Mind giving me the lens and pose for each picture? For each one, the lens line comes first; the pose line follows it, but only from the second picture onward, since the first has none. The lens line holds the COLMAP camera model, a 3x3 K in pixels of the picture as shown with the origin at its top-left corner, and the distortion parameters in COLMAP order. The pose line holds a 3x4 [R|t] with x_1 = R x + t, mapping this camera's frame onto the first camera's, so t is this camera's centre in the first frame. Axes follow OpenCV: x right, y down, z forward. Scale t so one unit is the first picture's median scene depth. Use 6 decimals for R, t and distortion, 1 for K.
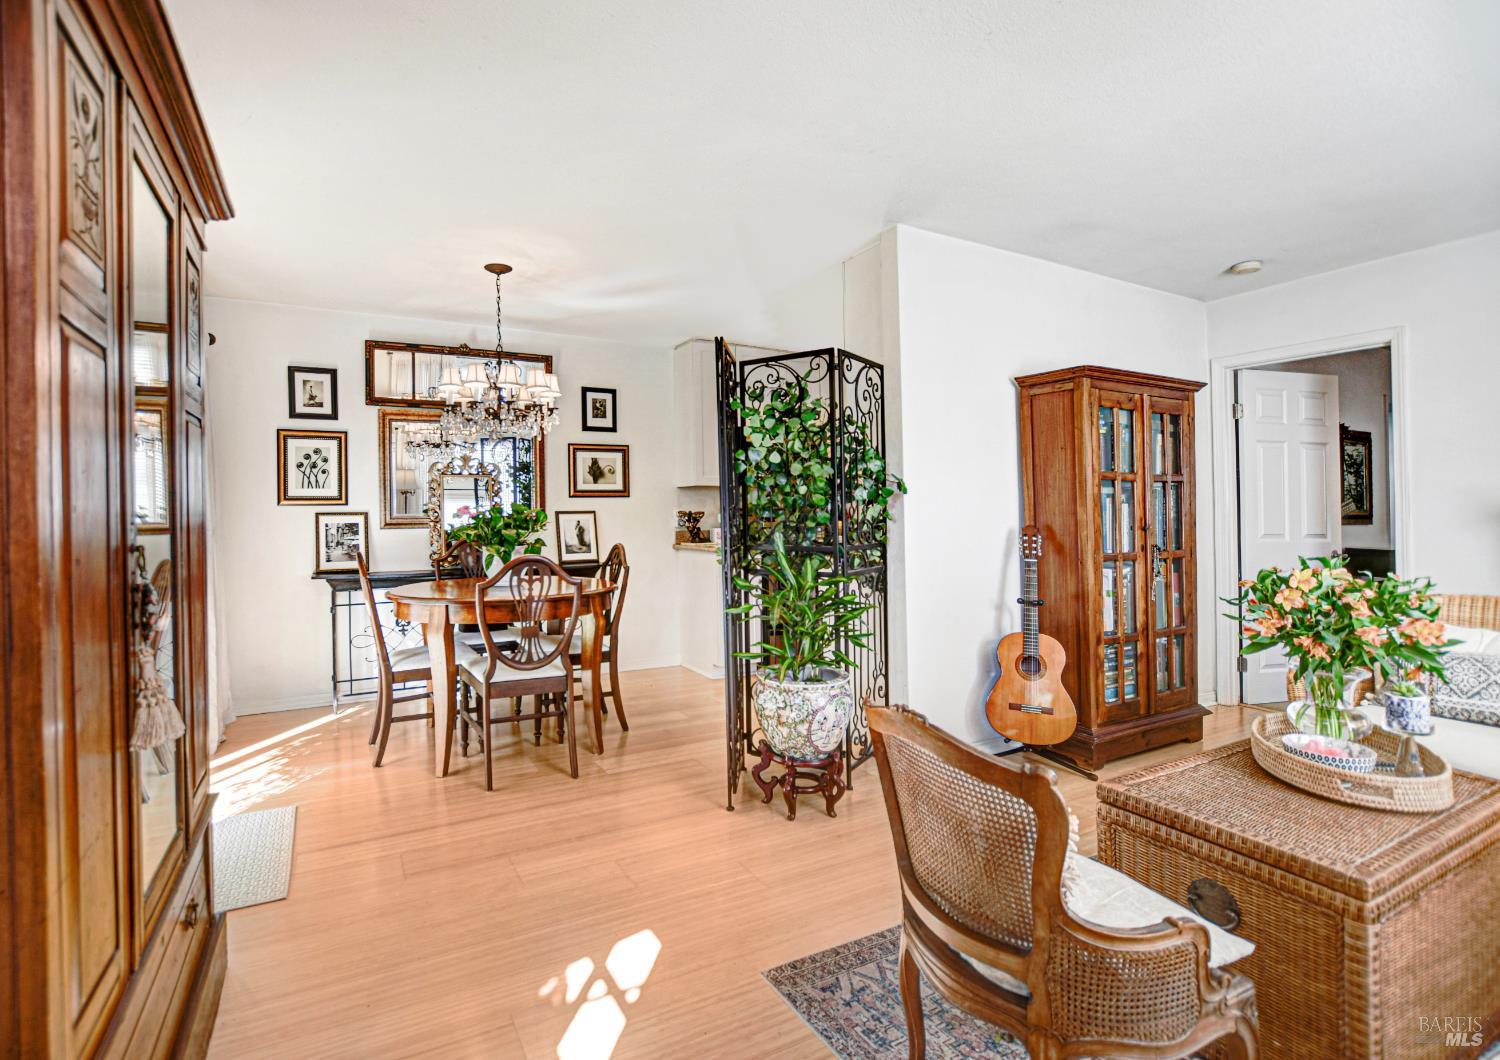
lens RADIAL K [[727.1, 0, 750.0], [0, 727.1, 530.0], [0, 0, 1]] dist [-0.038390, 0.024411]
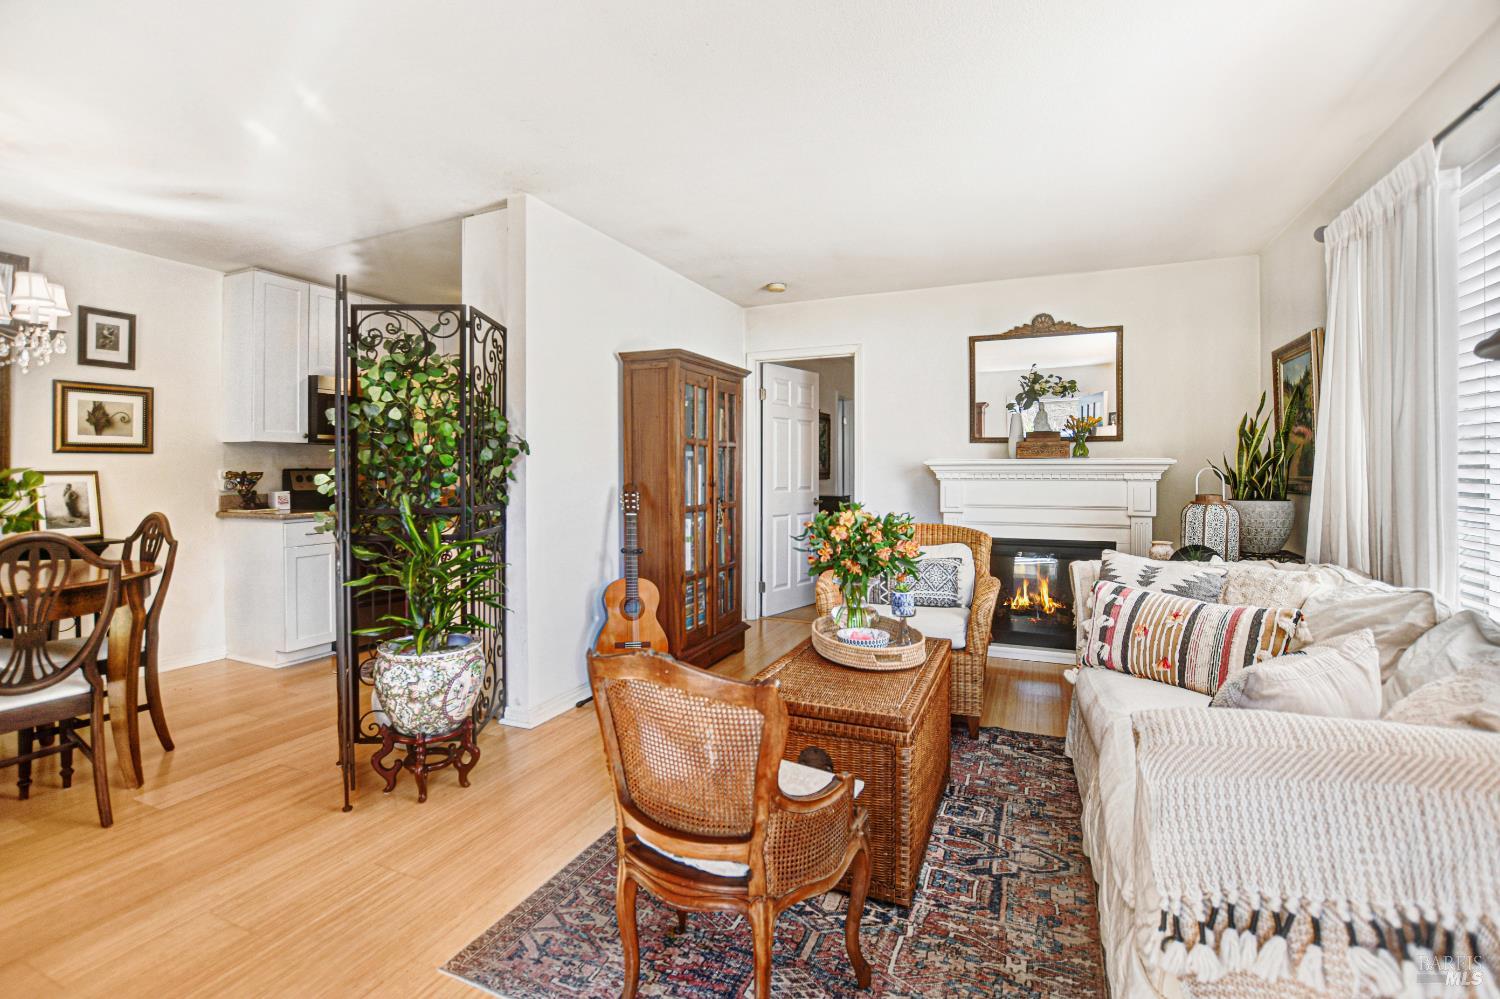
lens RADIAL K [[688.5, 0, 749.1], [0, 688.5, 470.9], [0, 0, 1]] dist [-0.026589, -0.000431]
pose [[0.787979, -0.000858, 0.615702, -0.143077], [0.016214, 0.999681, -0.019358, -0.002310], [-0.615489, 0.025237, 0.787742, 0.036090]]
